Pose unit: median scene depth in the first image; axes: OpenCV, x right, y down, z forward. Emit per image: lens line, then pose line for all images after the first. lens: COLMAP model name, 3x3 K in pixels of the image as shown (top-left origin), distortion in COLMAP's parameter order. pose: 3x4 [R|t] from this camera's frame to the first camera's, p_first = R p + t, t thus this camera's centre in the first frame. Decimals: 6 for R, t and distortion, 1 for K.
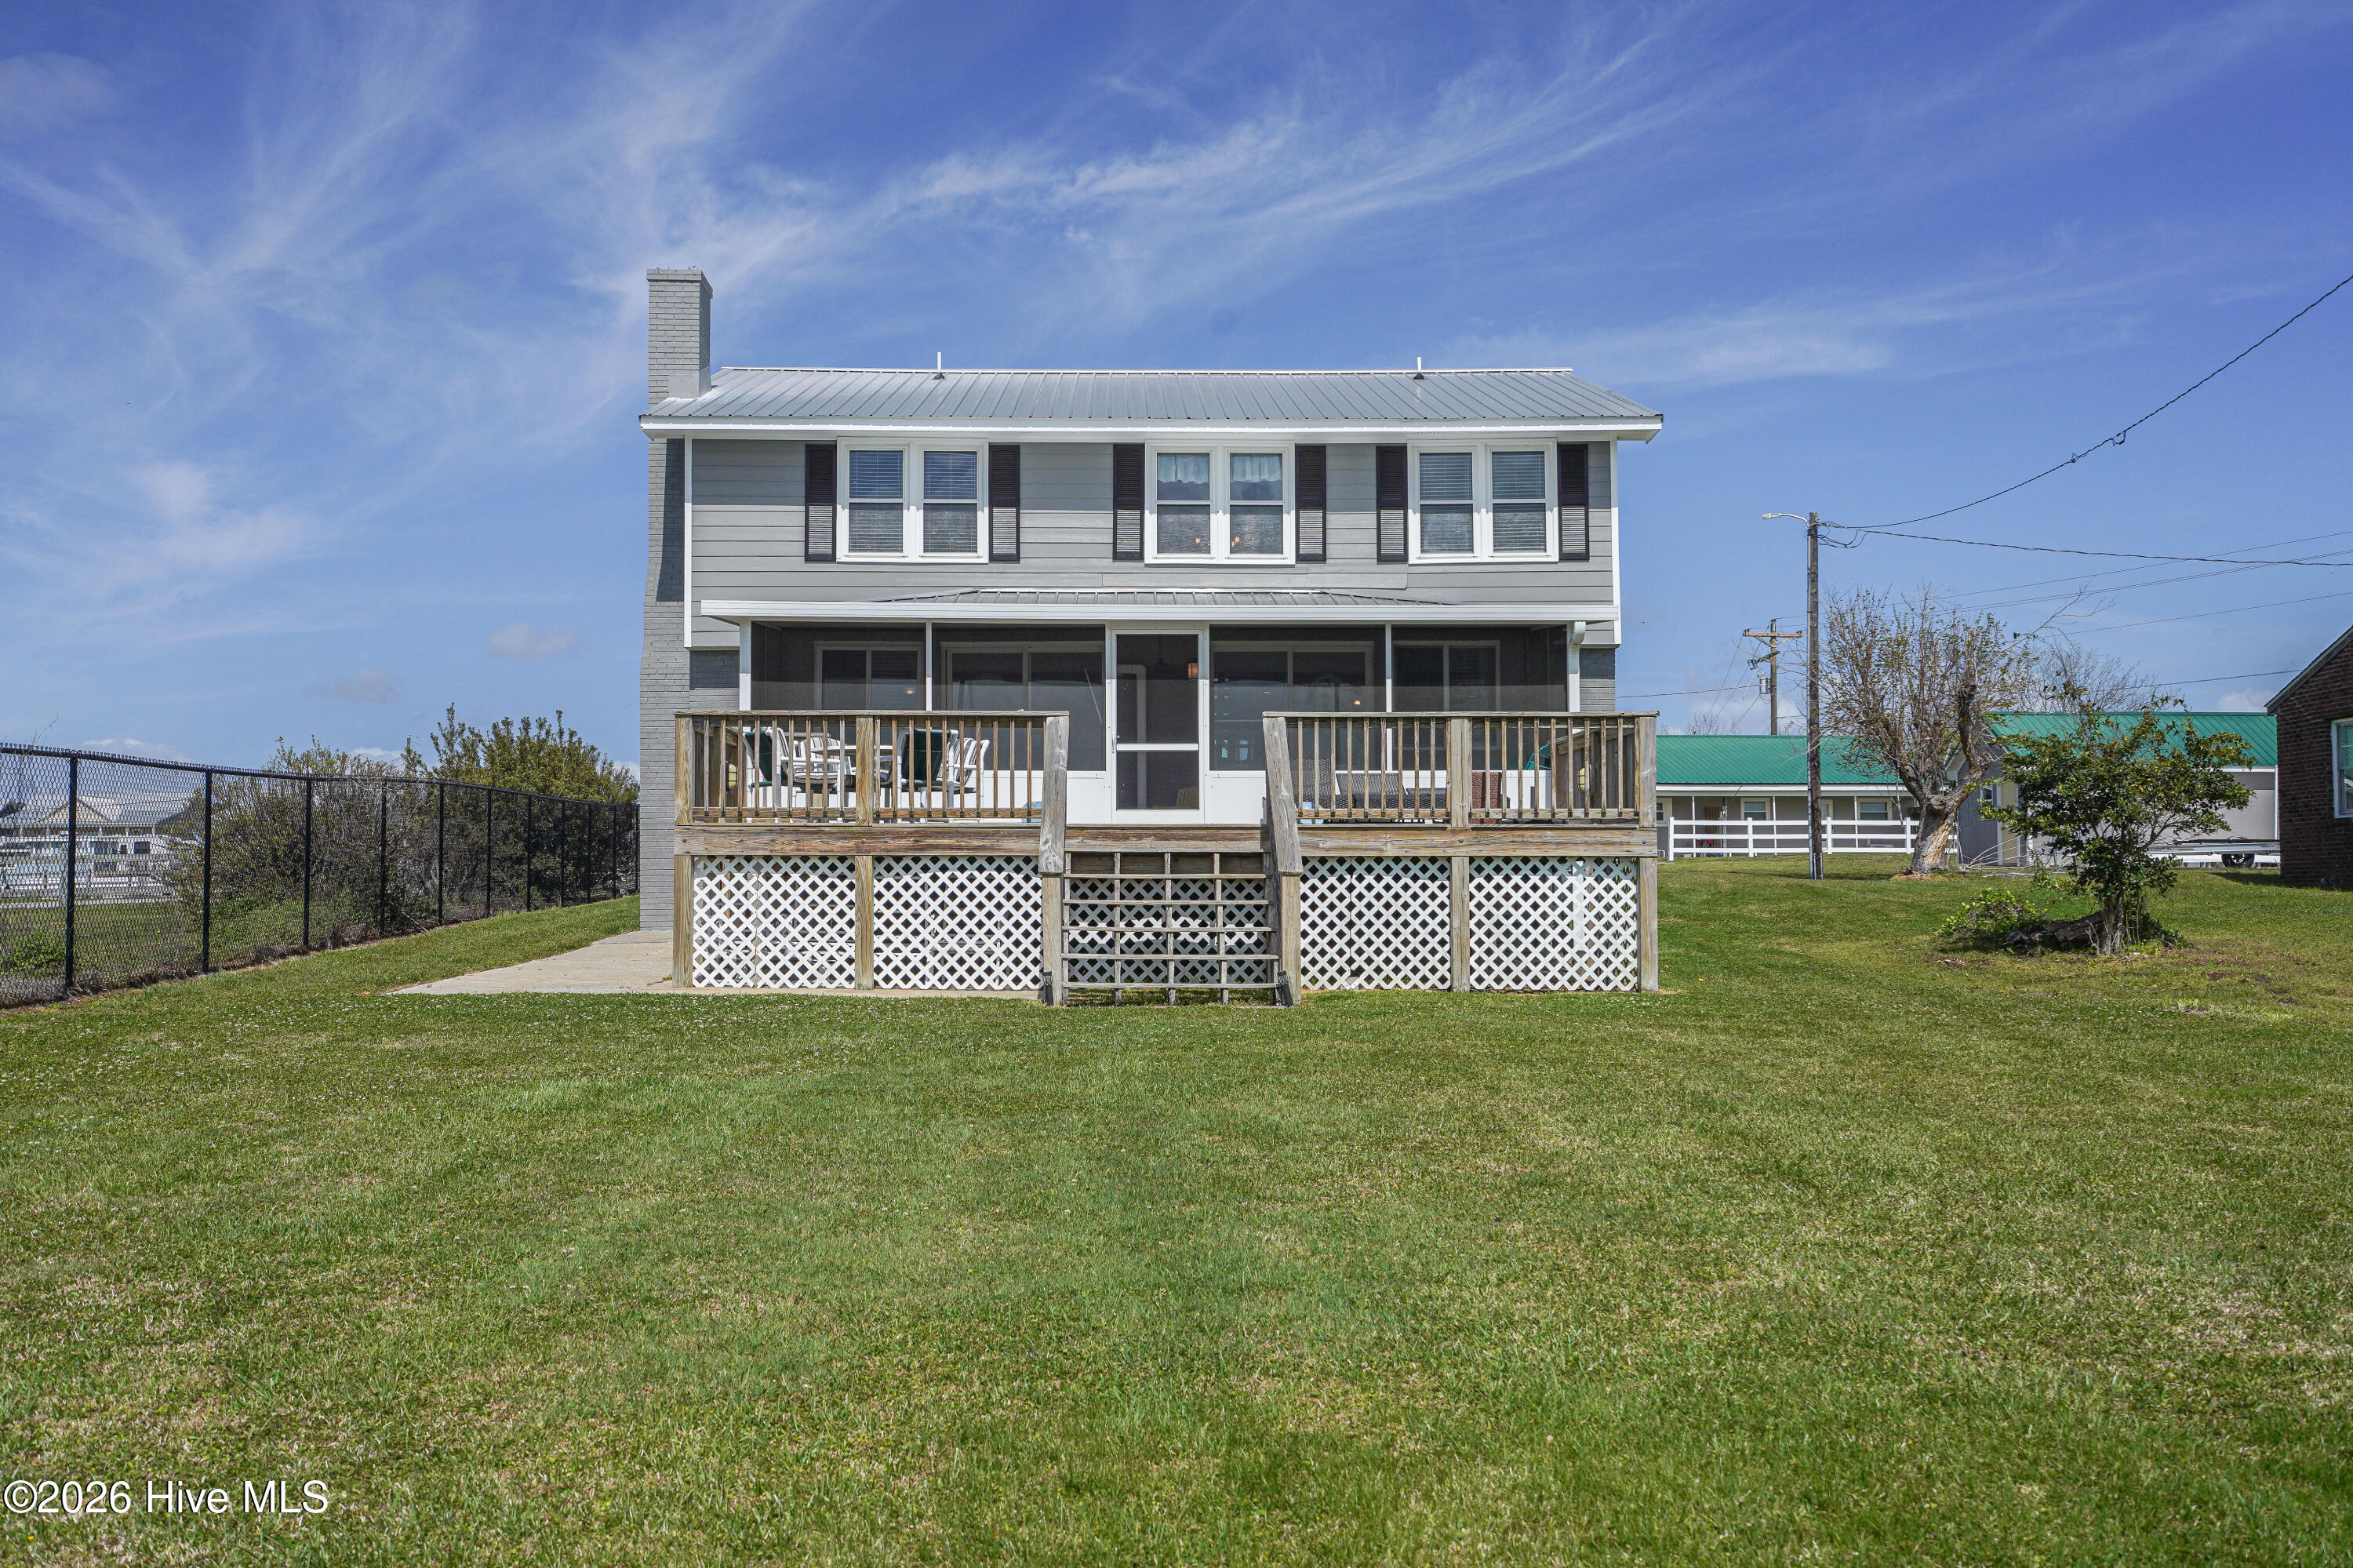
lens RADIAL K [[2212.6, 0, 1146.9], [0, 2212.6, 792.7], [0, 0, 1]] dist [0.050655, 0.034487]
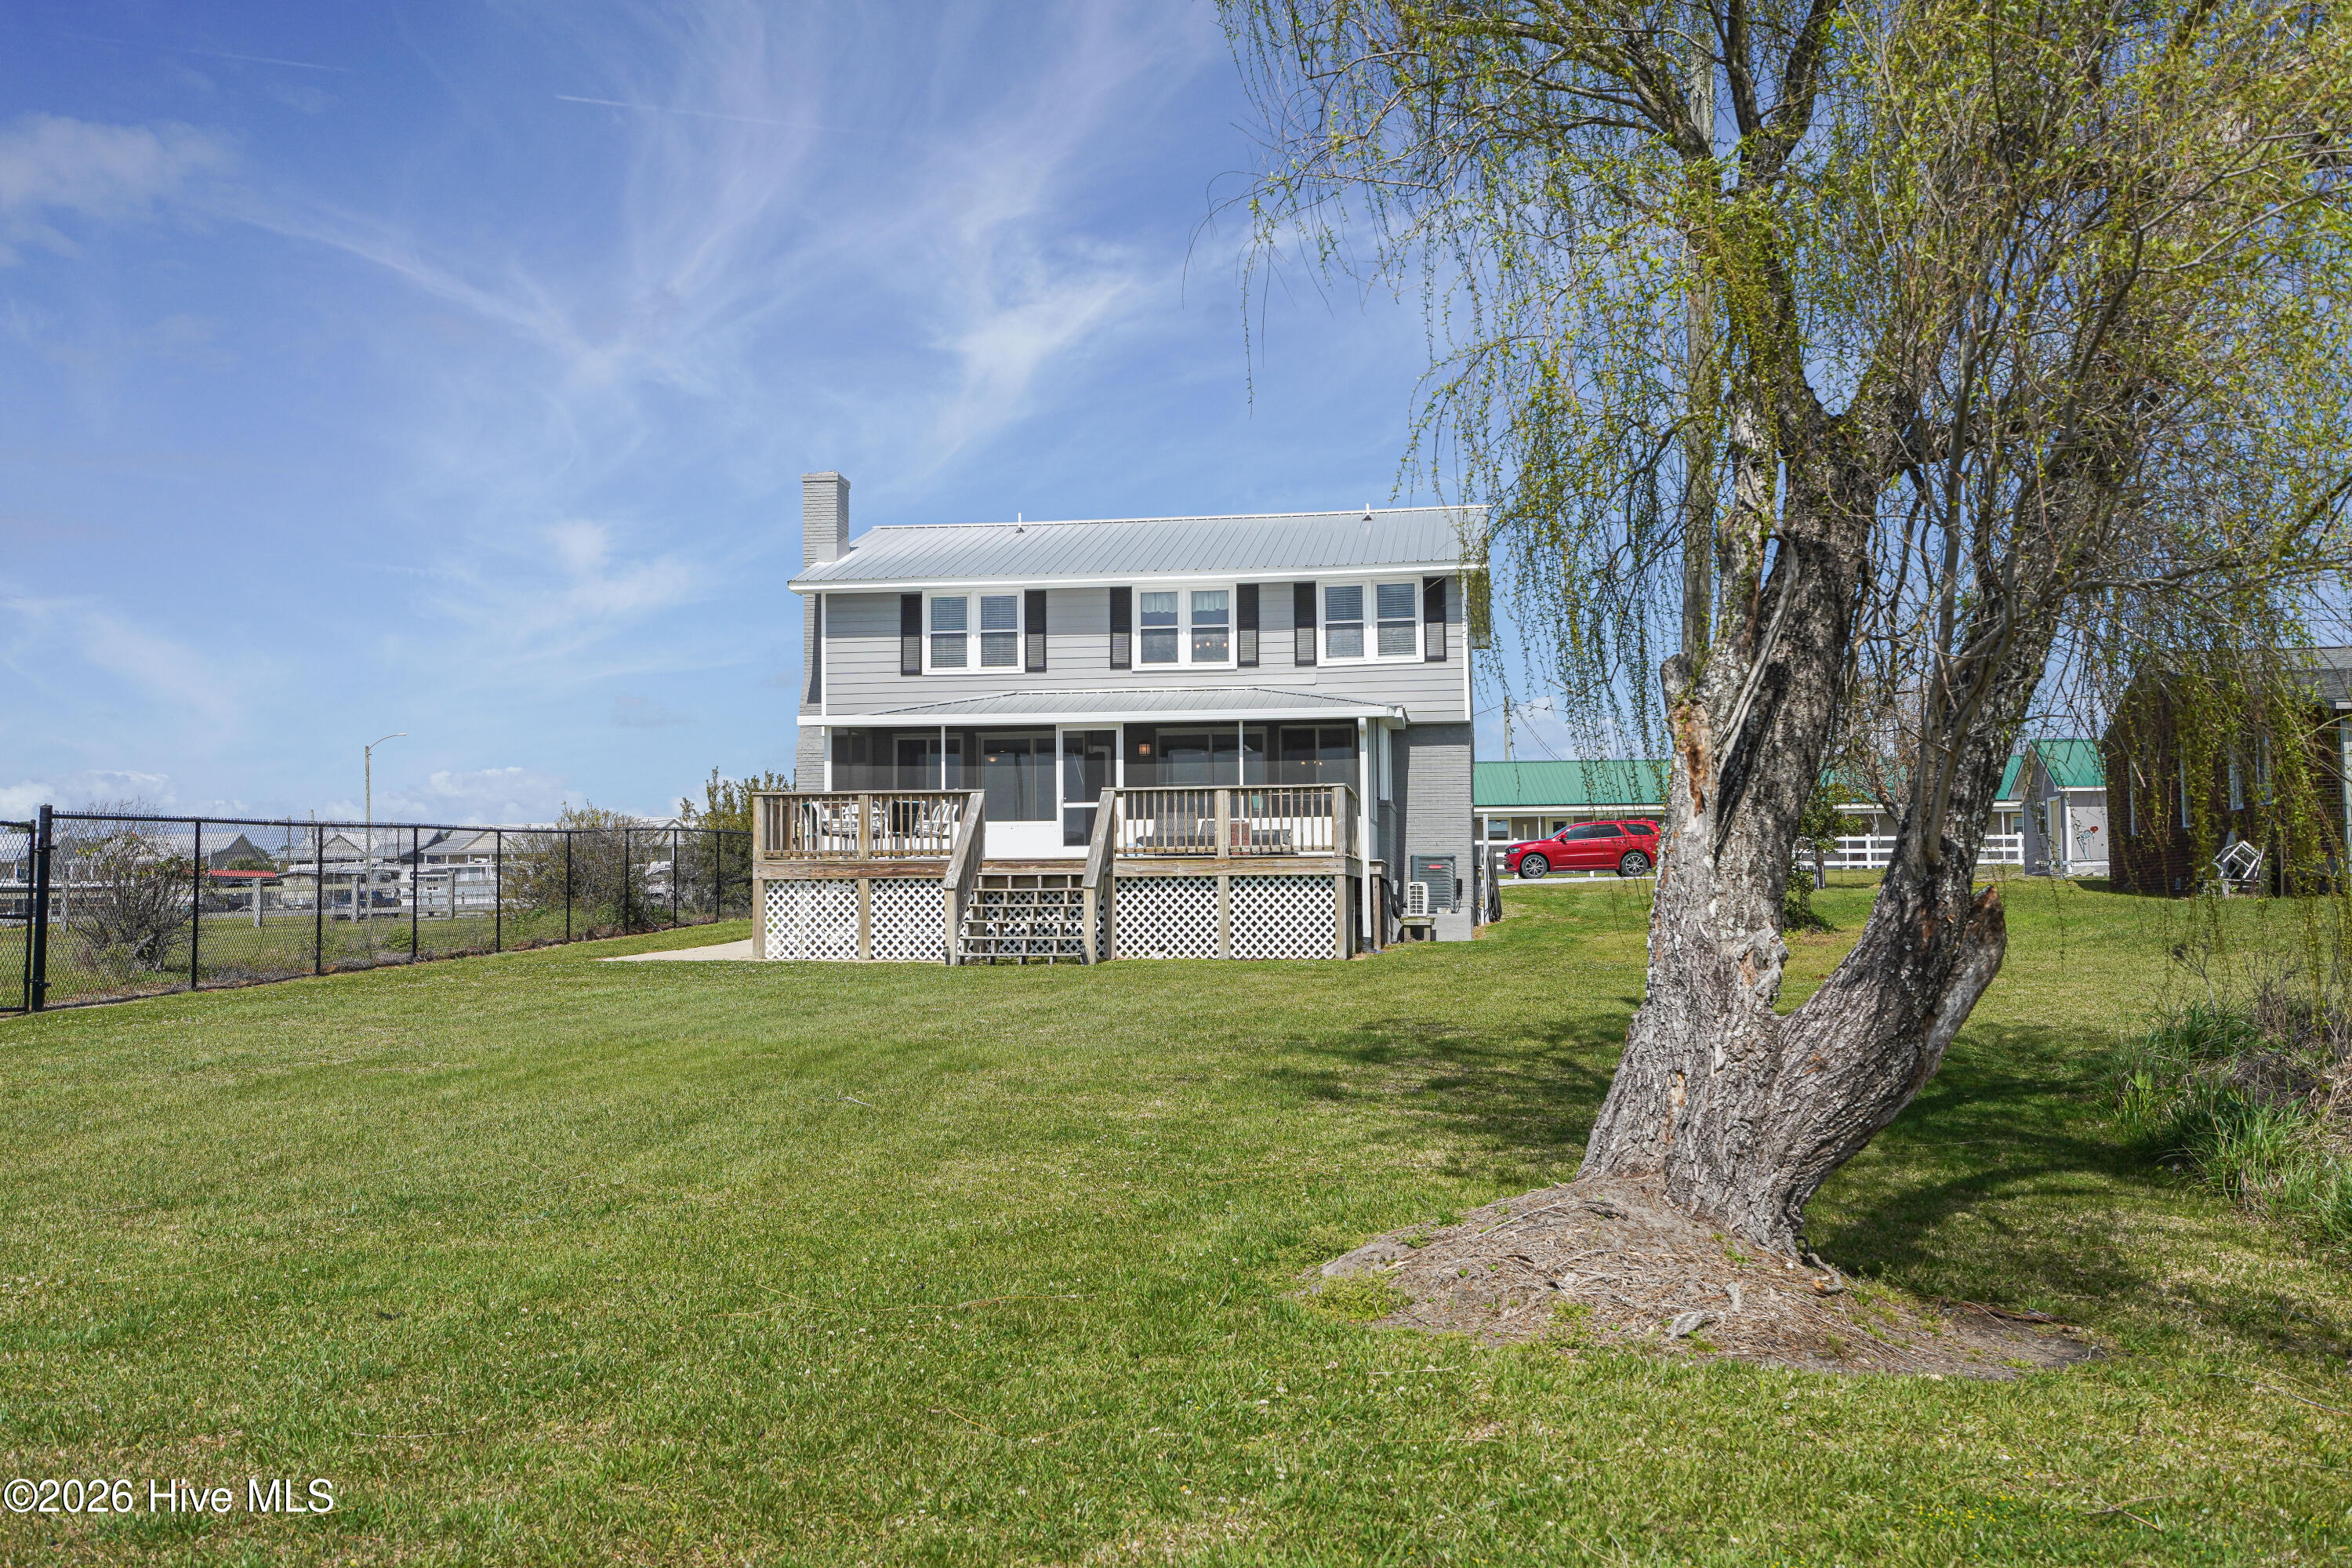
lens RADIAL K [[2211.5, 0, 1146.4], [0, 2211.5, 792.7], [0, 0, 1]] dist [0.050655, 0.034487]
pose [[0.986486, -0.015384, -0.163119, 0.240124], [0.014216, 0.999864, -0.008327, -0.012927], [0.163225, 0.005896, 0.986571, -0.405662]]
